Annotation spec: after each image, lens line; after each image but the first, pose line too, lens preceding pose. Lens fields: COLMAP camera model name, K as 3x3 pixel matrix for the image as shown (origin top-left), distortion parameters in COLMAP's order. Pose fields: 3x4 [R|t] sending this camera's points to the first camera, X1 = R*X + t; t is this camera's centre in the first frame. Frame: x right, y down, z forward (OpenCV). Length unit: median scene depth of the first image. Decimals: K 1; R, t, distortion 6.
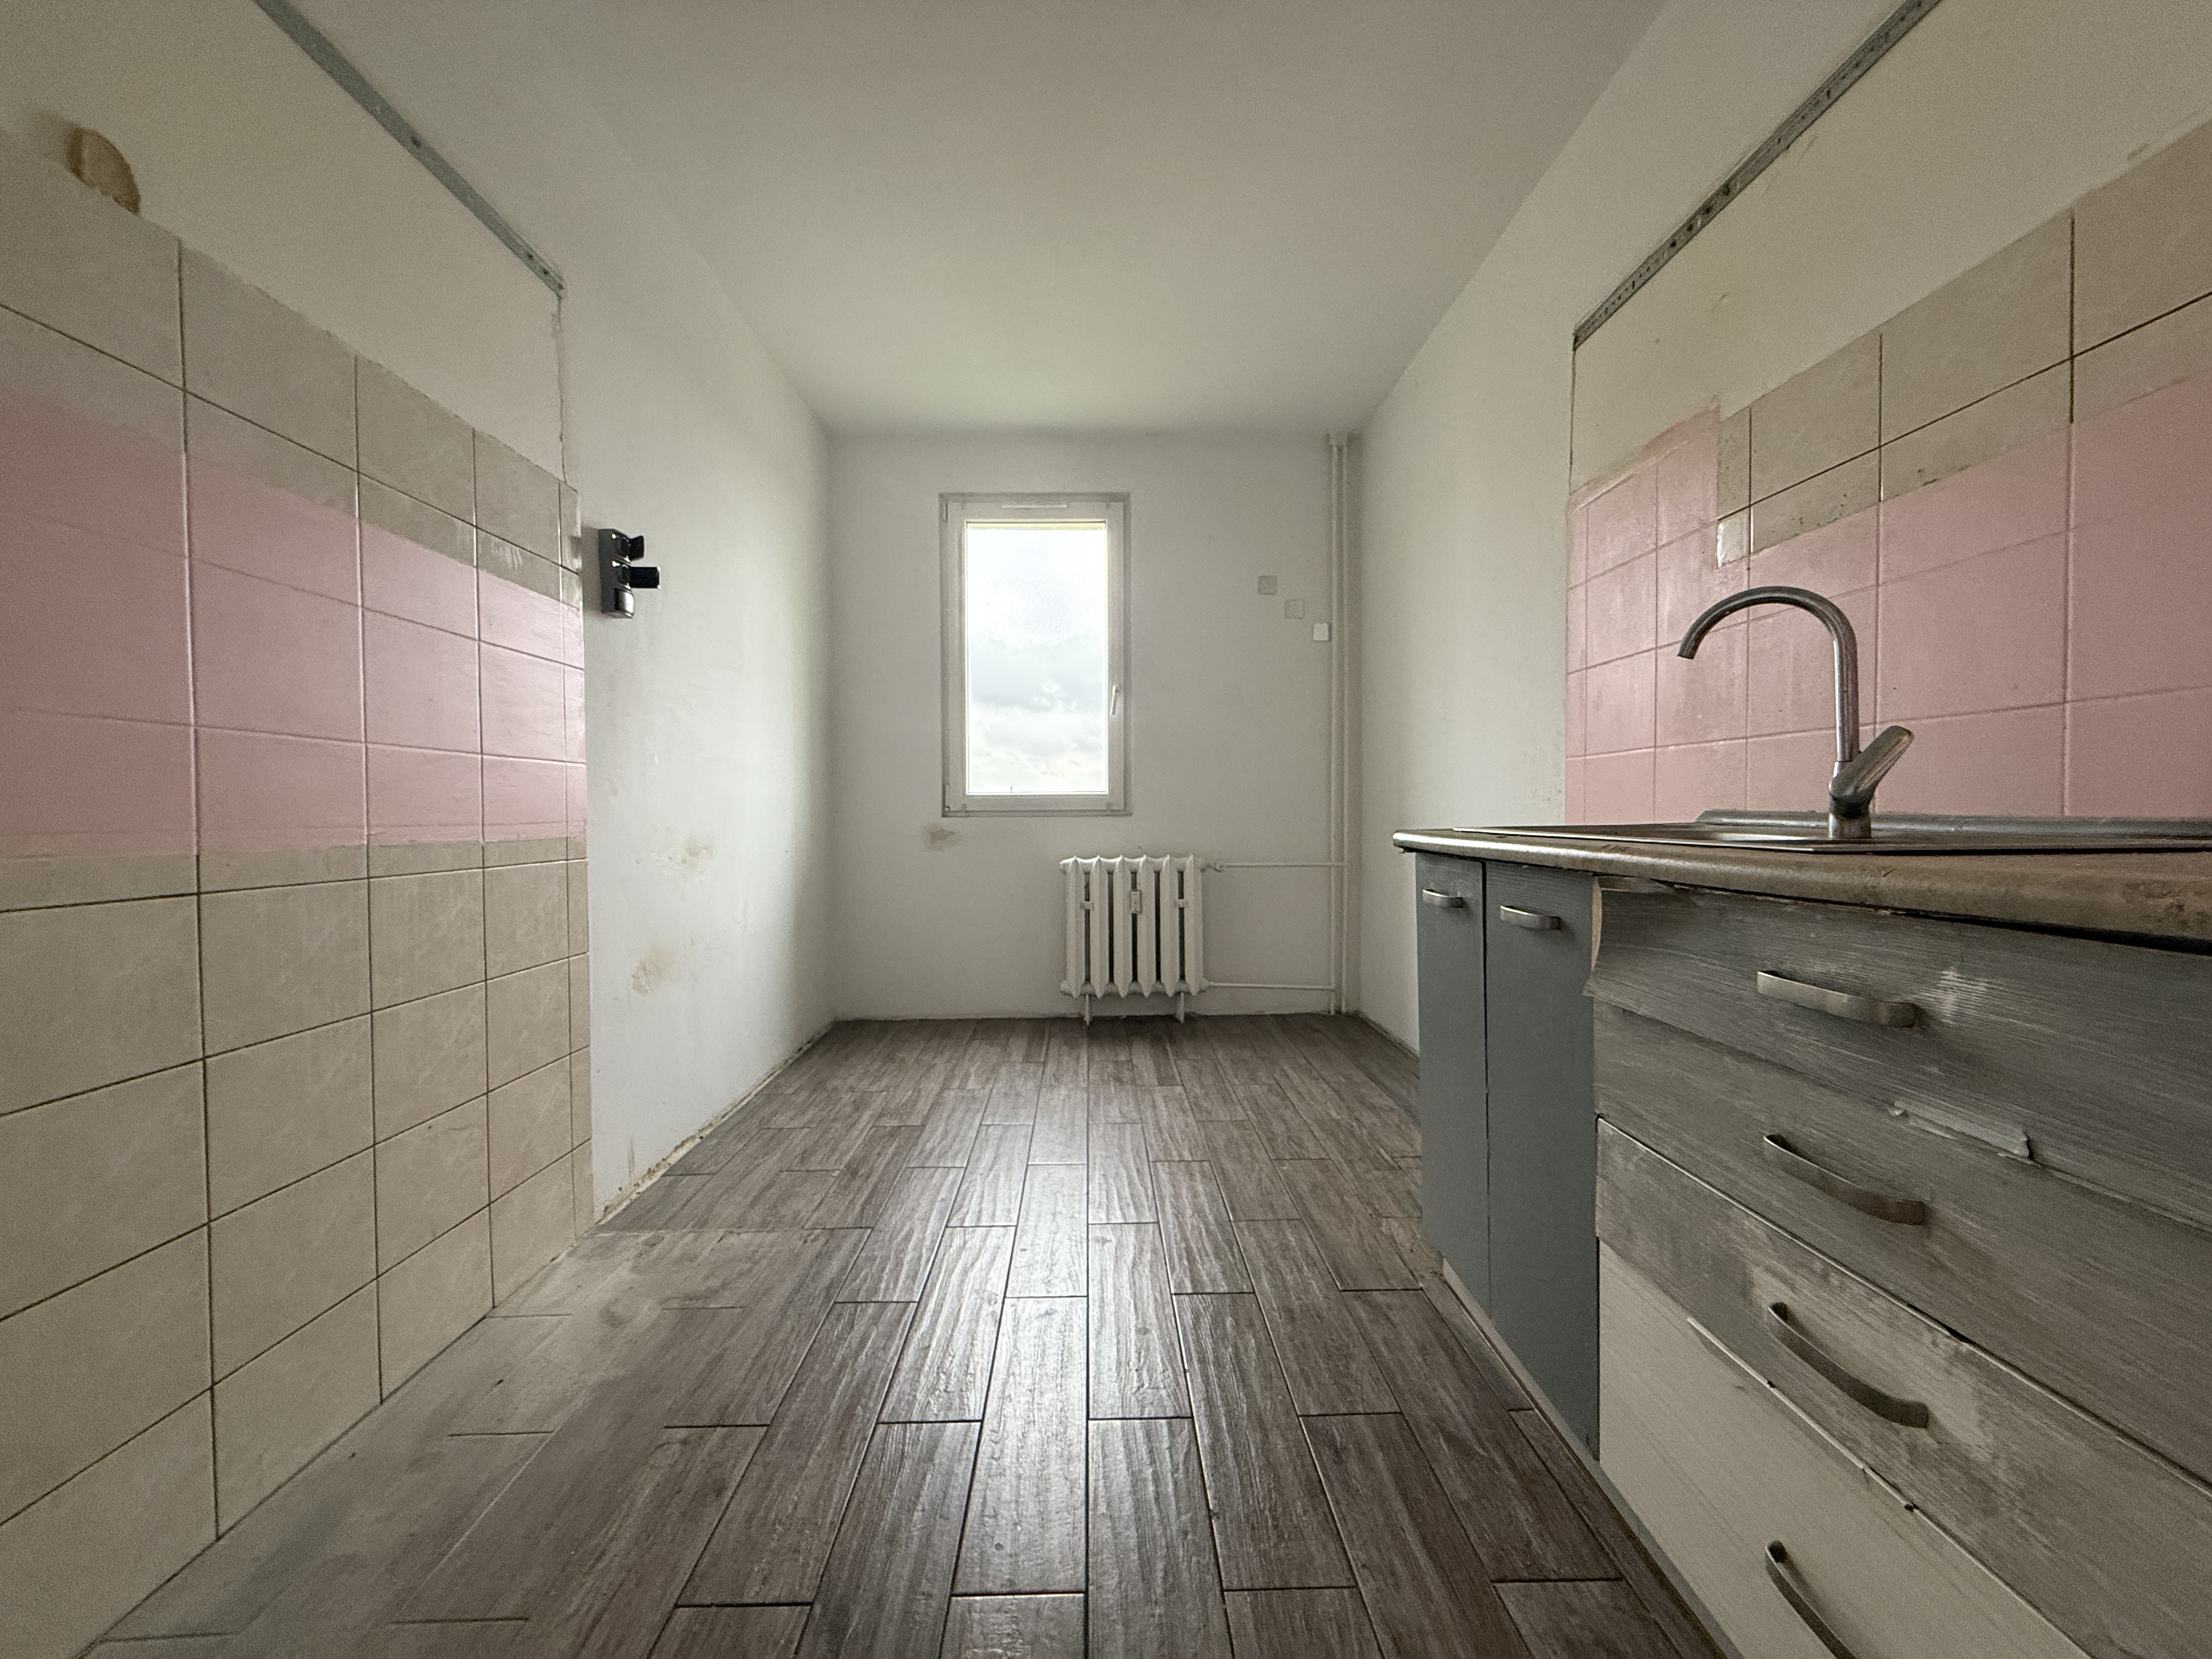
lens RADIAL K [[880.7, 0, 1103.3], [0, 880.7, 833.9], [0, 0, 1]] dist [0.001159, -0.000149]
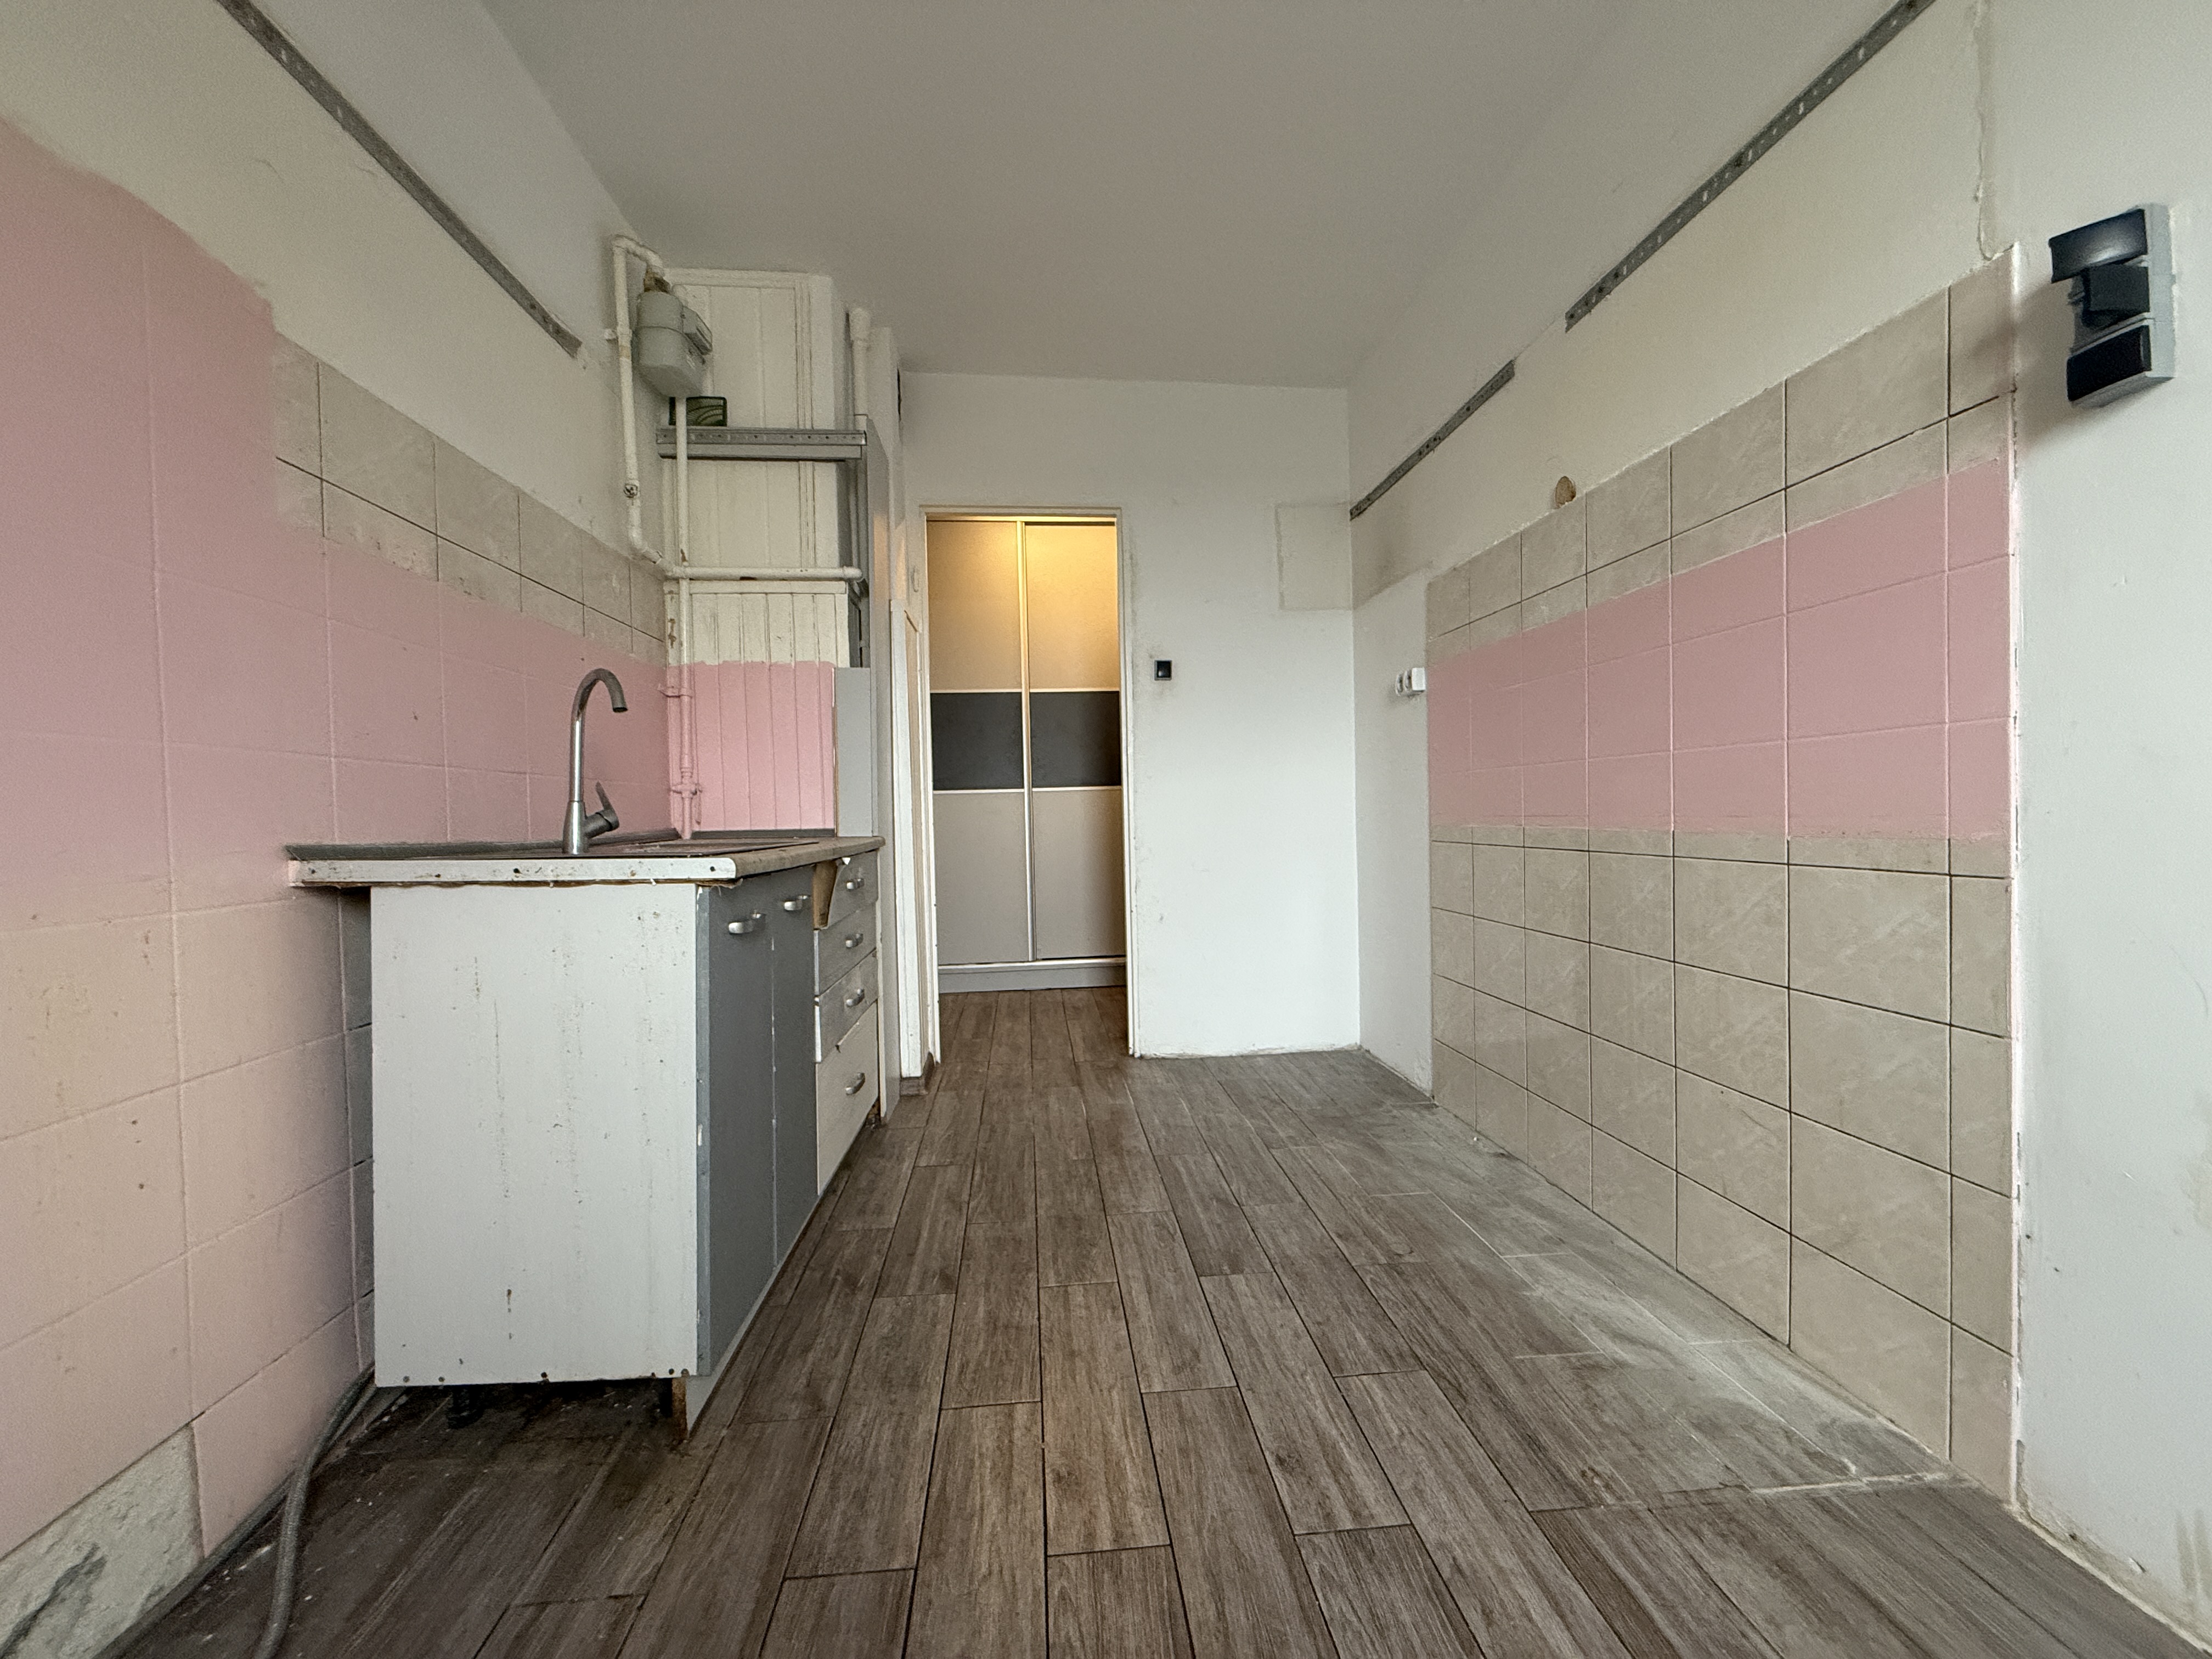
lens RADIAL K [[880.7, 0, 1103.3], [0, 880.7, 833.9], [0, 0, 1]] dist [0.001159, -0.000149]
pose [[-0.997065, 0.030645, -0.070162, 0.061925], [0.027339, 0.998492, 0.047609, -0.053917], [0.071515, 0.045551, -0.996399, 1.820483]]
